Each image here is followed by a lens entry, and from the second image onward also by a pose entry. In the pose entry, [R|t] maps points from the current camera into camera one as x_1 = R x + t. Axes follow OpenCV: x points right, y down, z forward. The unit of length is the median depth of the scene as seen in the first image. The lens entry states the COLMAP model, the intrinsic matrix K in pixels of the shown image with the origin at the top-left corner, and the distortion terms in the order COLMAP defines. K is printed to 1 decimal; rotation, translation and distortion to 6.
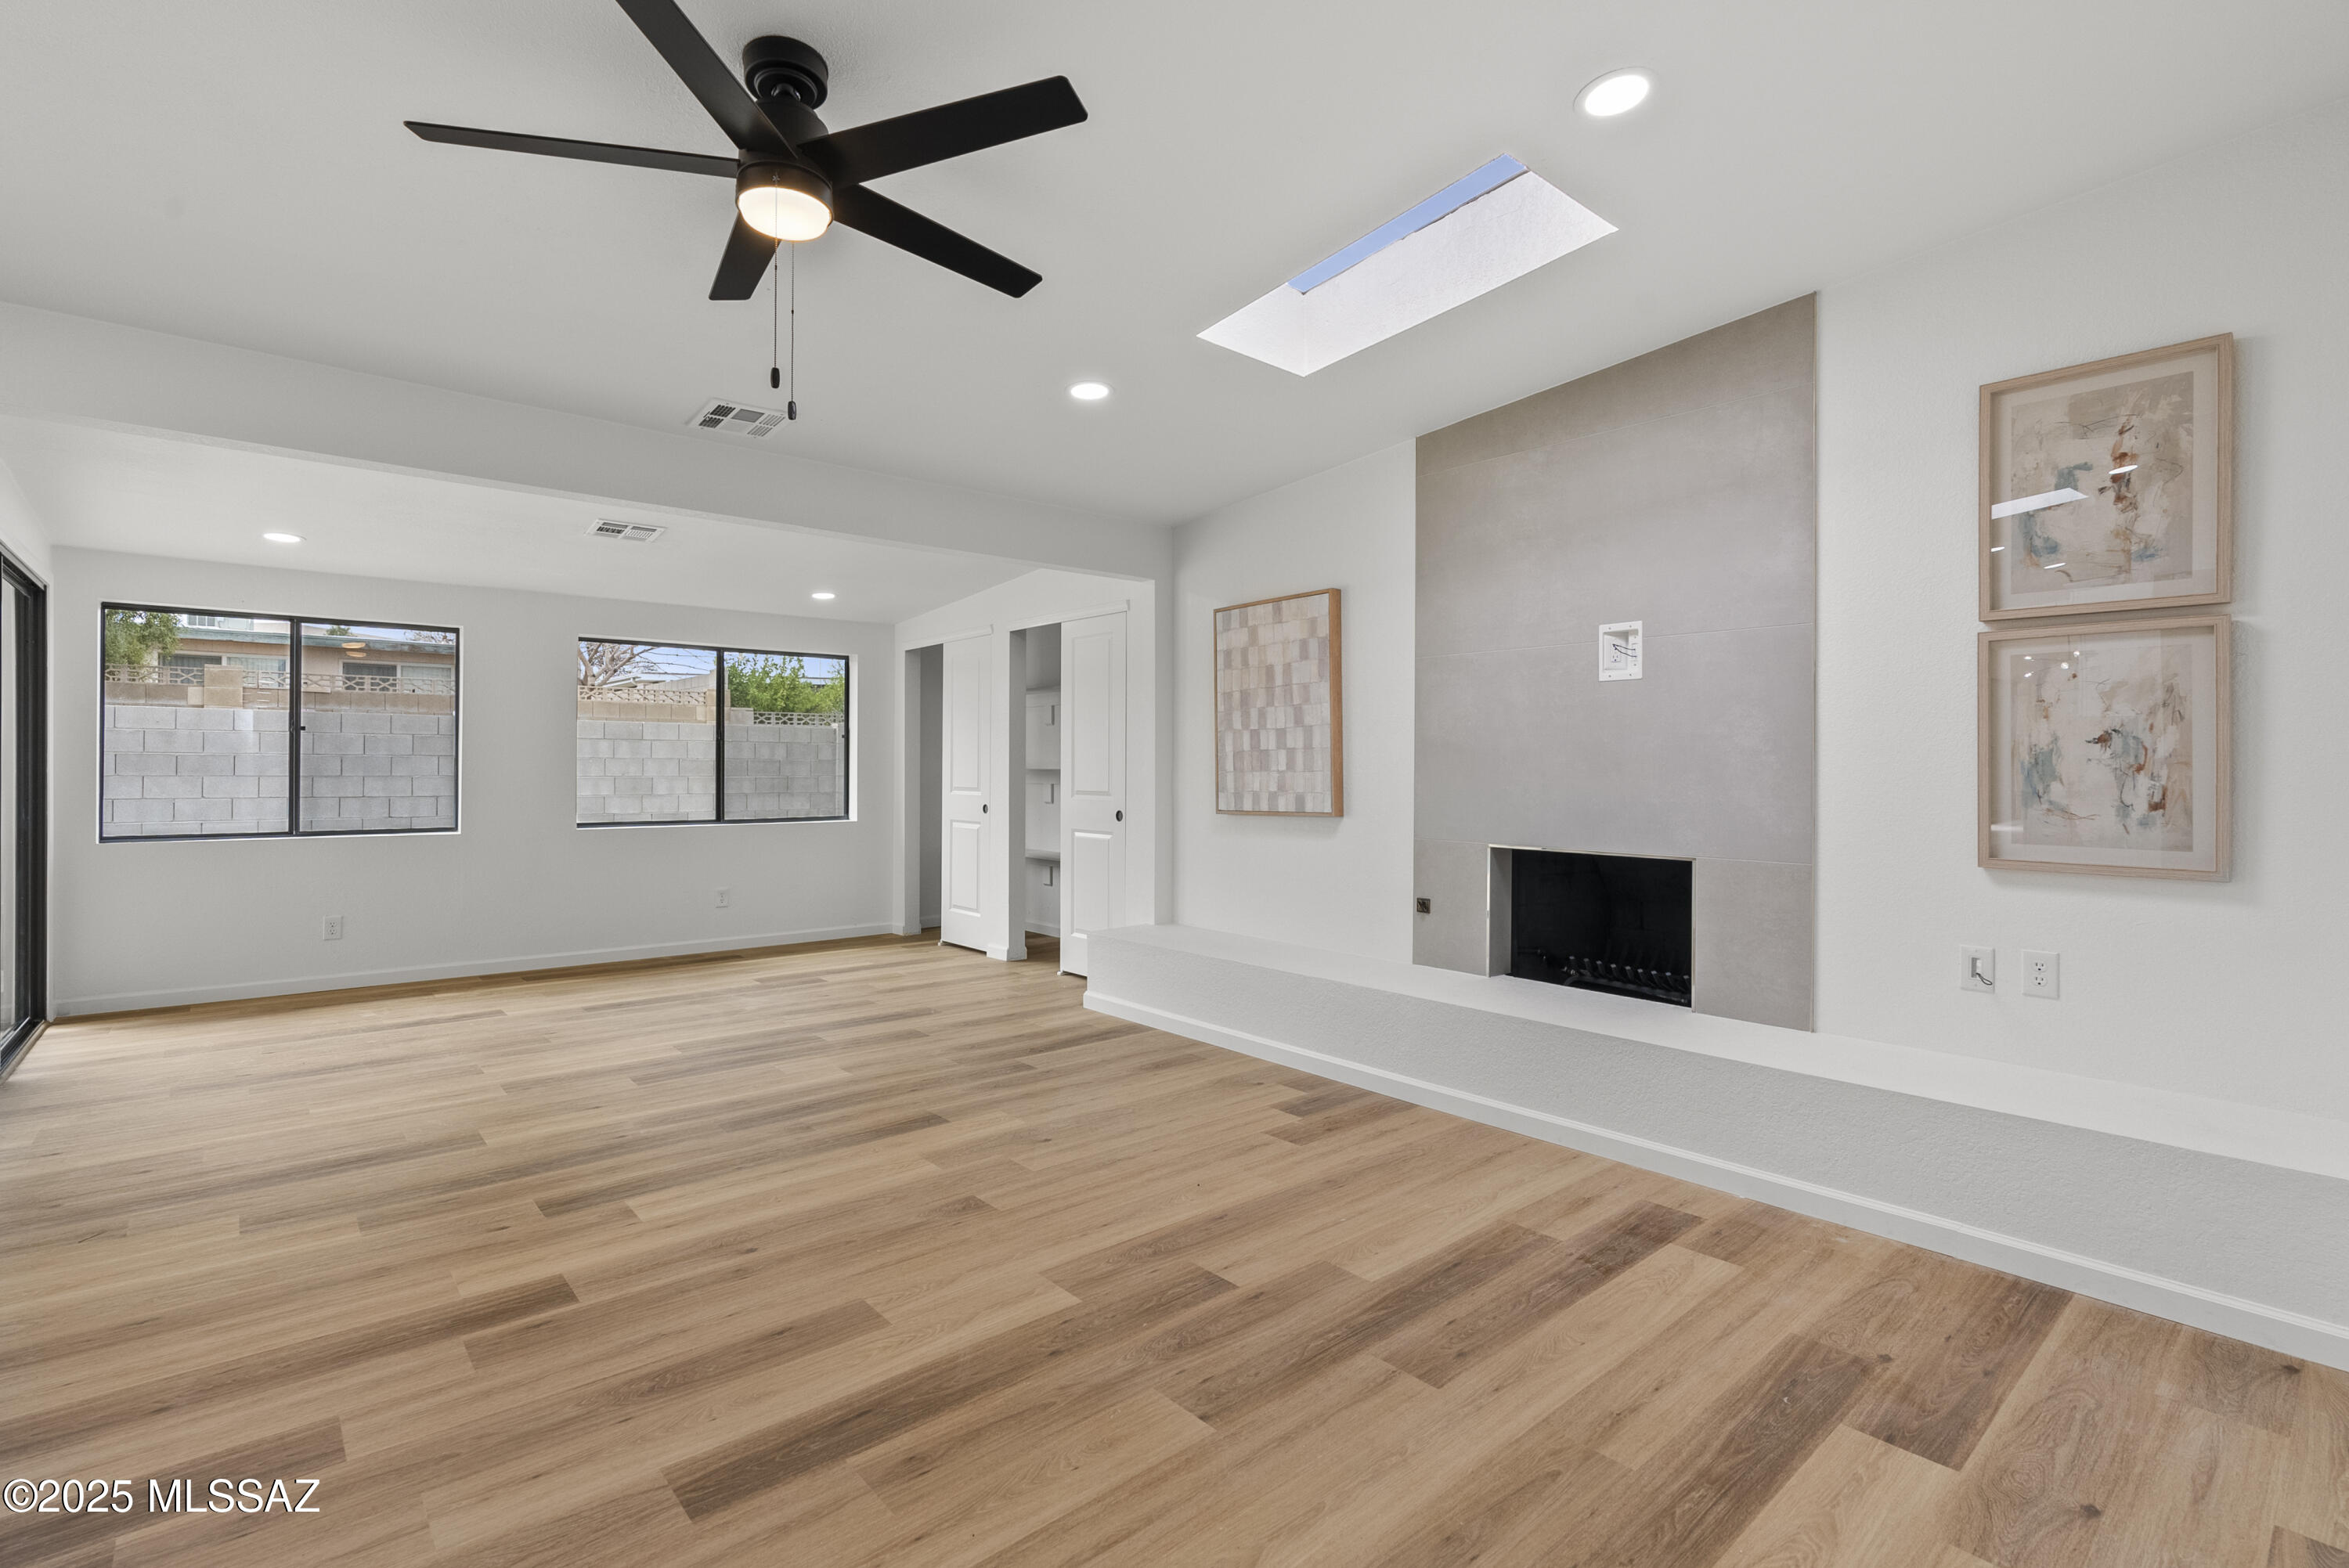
lens RADIAL K [[1071.2, 0, 1166.3], [0, 1071.2, 768.7], [0, 0, 1]] dist [-0.011925, 0.003406]
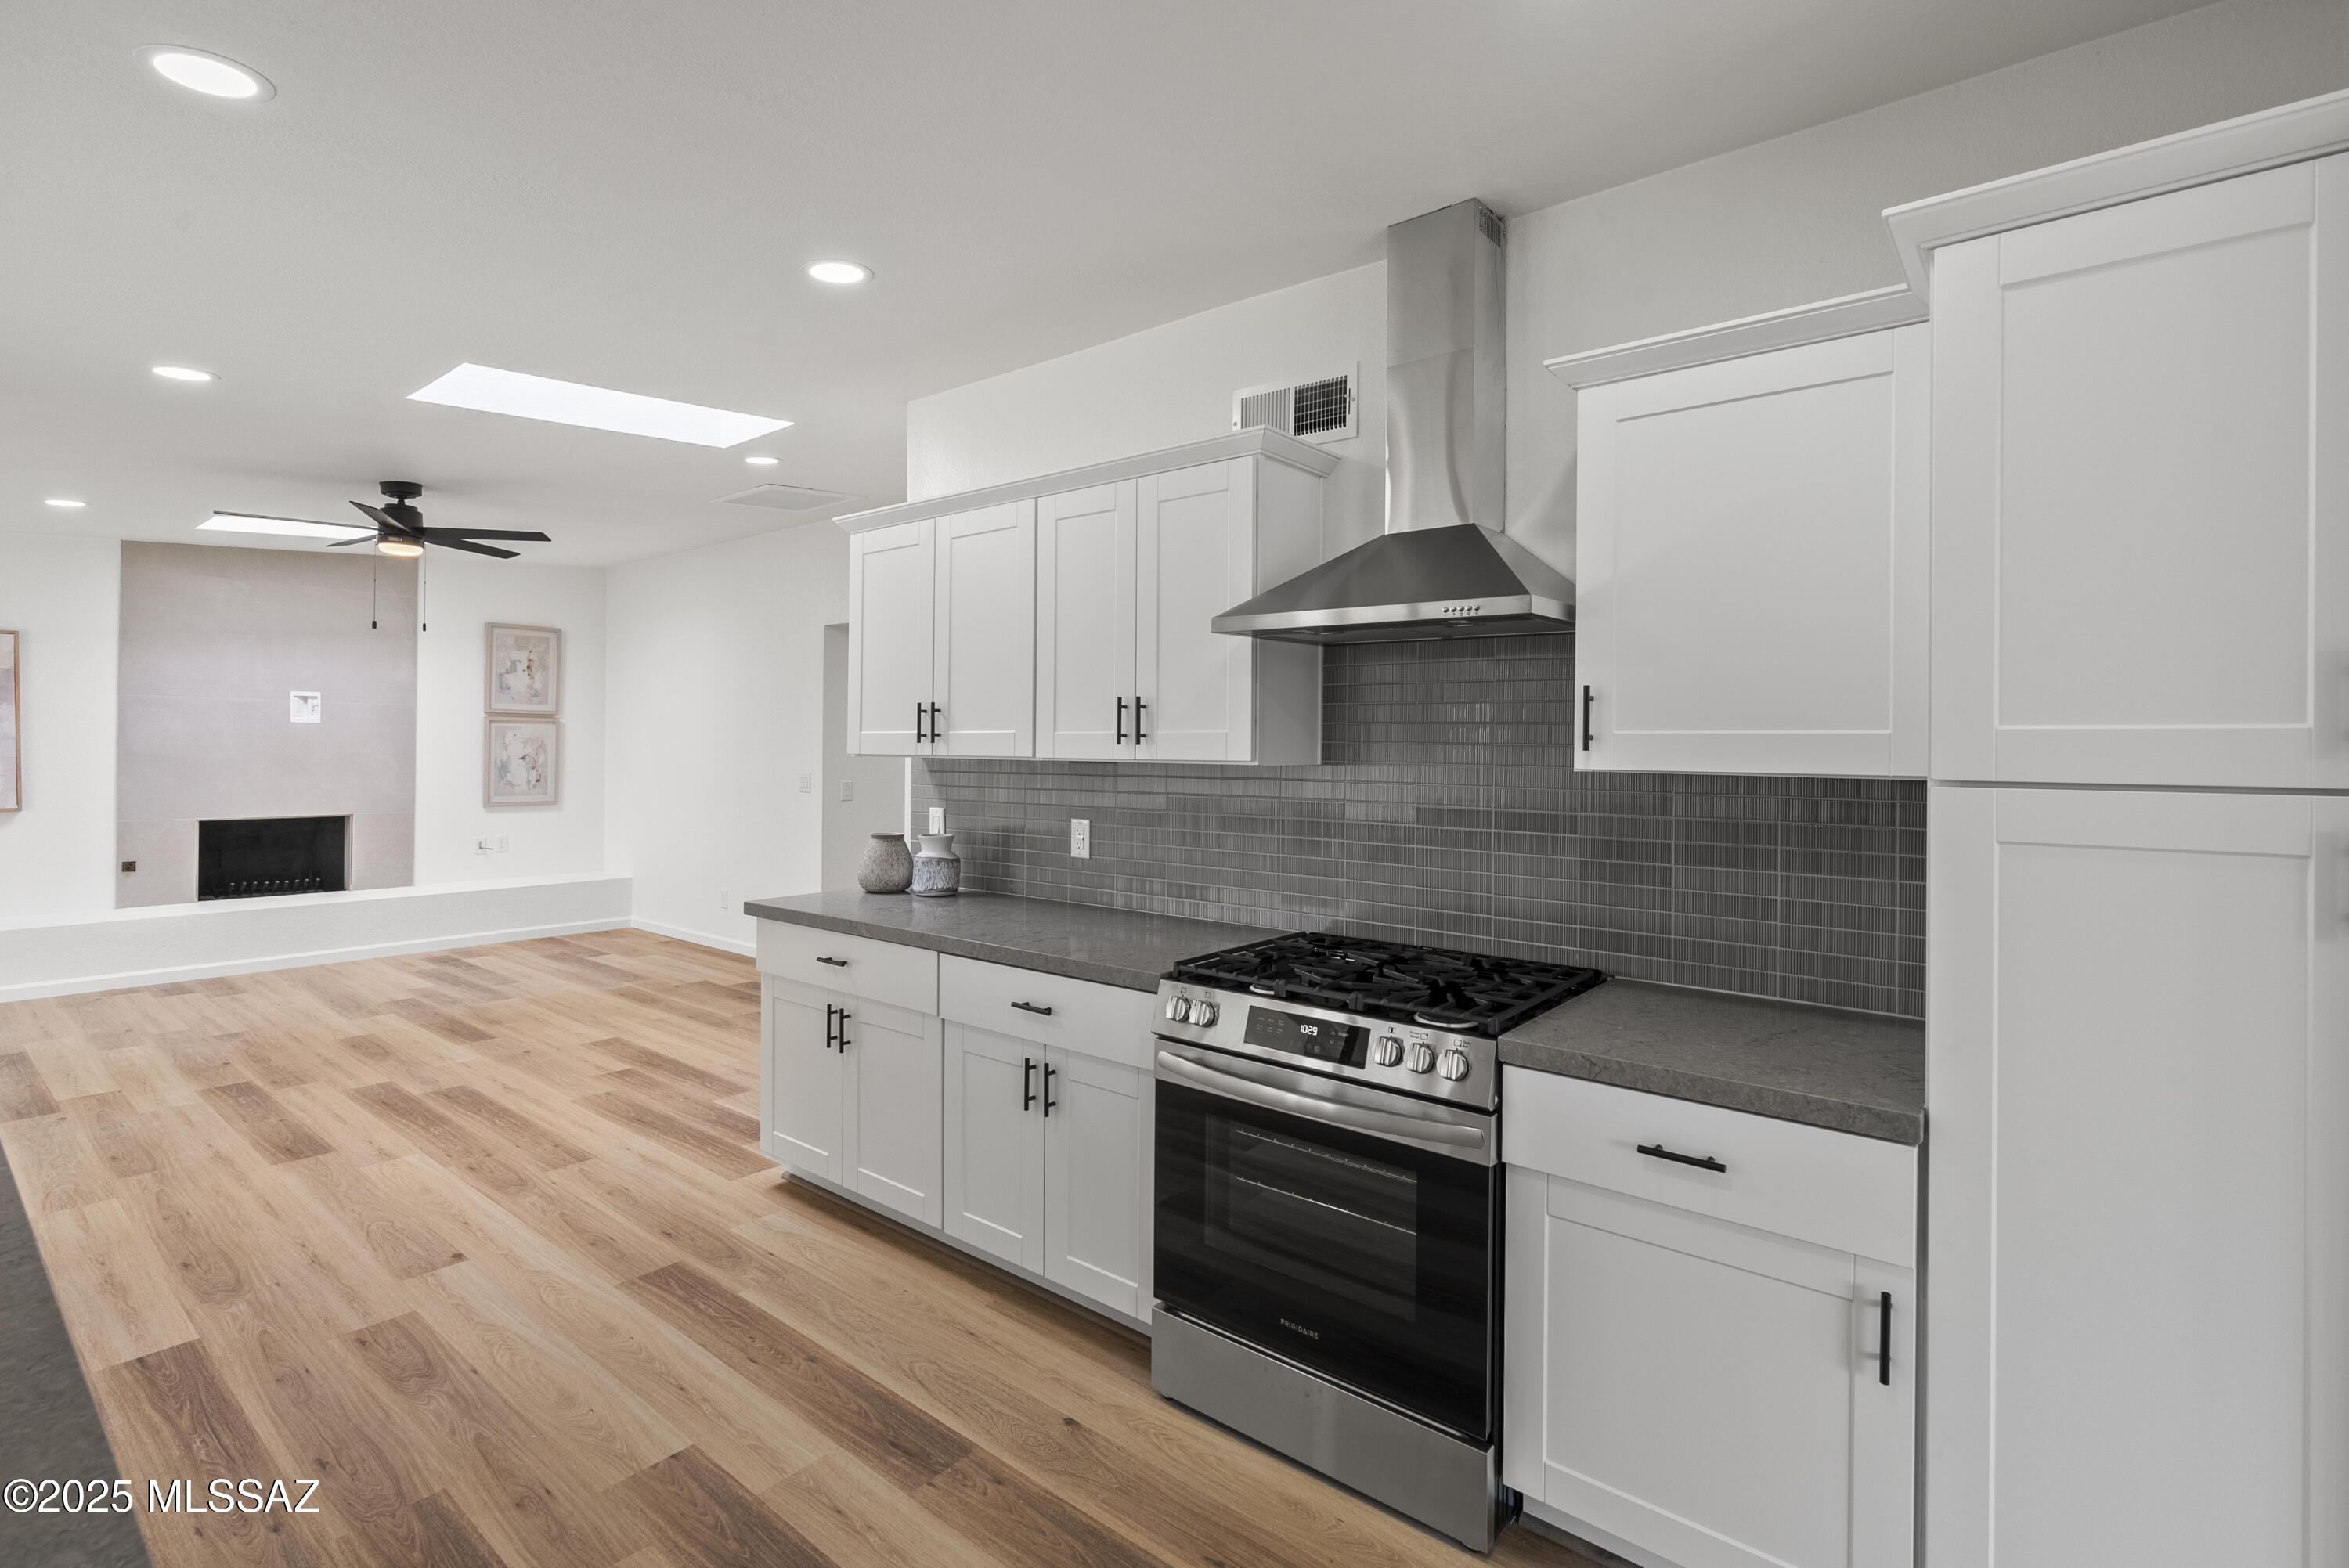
lens RADIAL K [[1071.2, 0, 1180.6], [0, 1071.2, 748.1], [0, 0, 1]] dist [-0.011925, 0.003406]
pose [[-0.185309, -0.006442, 0.982659, -1.249172], [-0.009646, 0.999942, 0.004737, -0.046382], [-0.982633, -0.008601, -0.185361, -0.112550]]
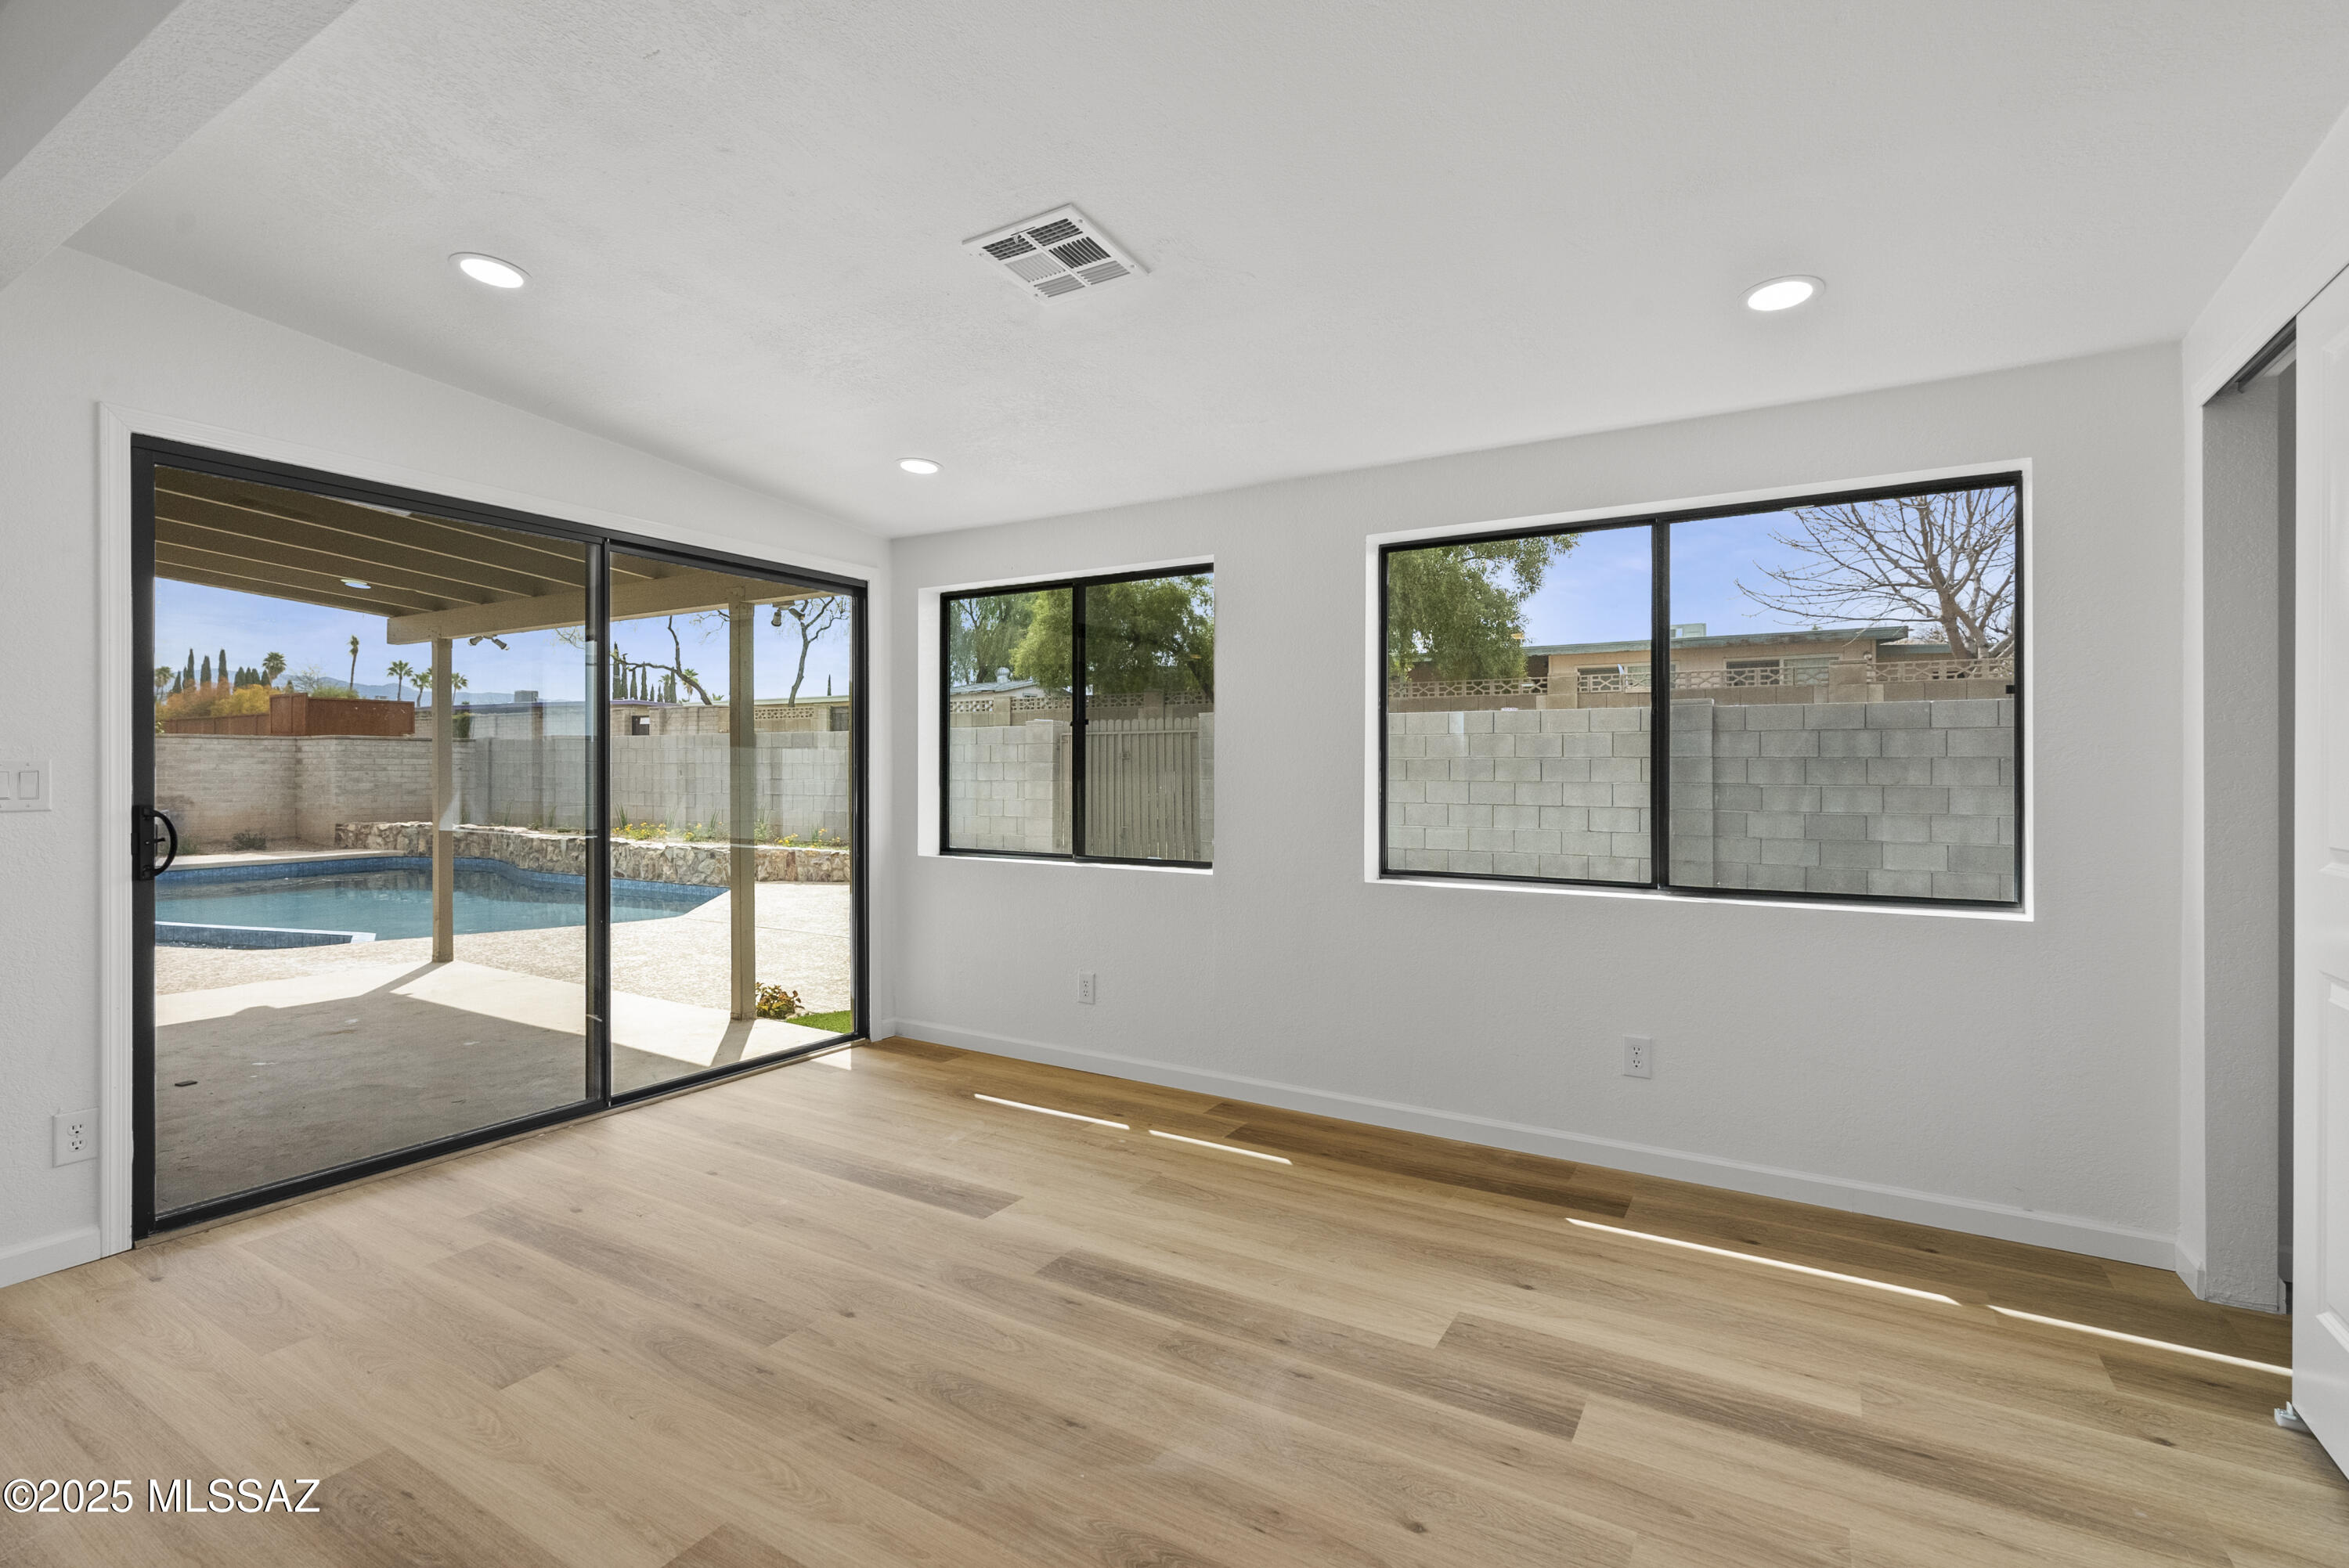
lens RADIAL K [[1071.2, 0, 1166.3], [0, 1071.2, 766.9], [0, 0, 1]] dist [-0.011925, 0.003406]
pose [[0.305763, -0.004987, -0.952095, -0.060256], [-0.000716, 0.999985, -0.005468, -0.000581], [0.952108, 0.002354, 0.305754, 0.923849]]
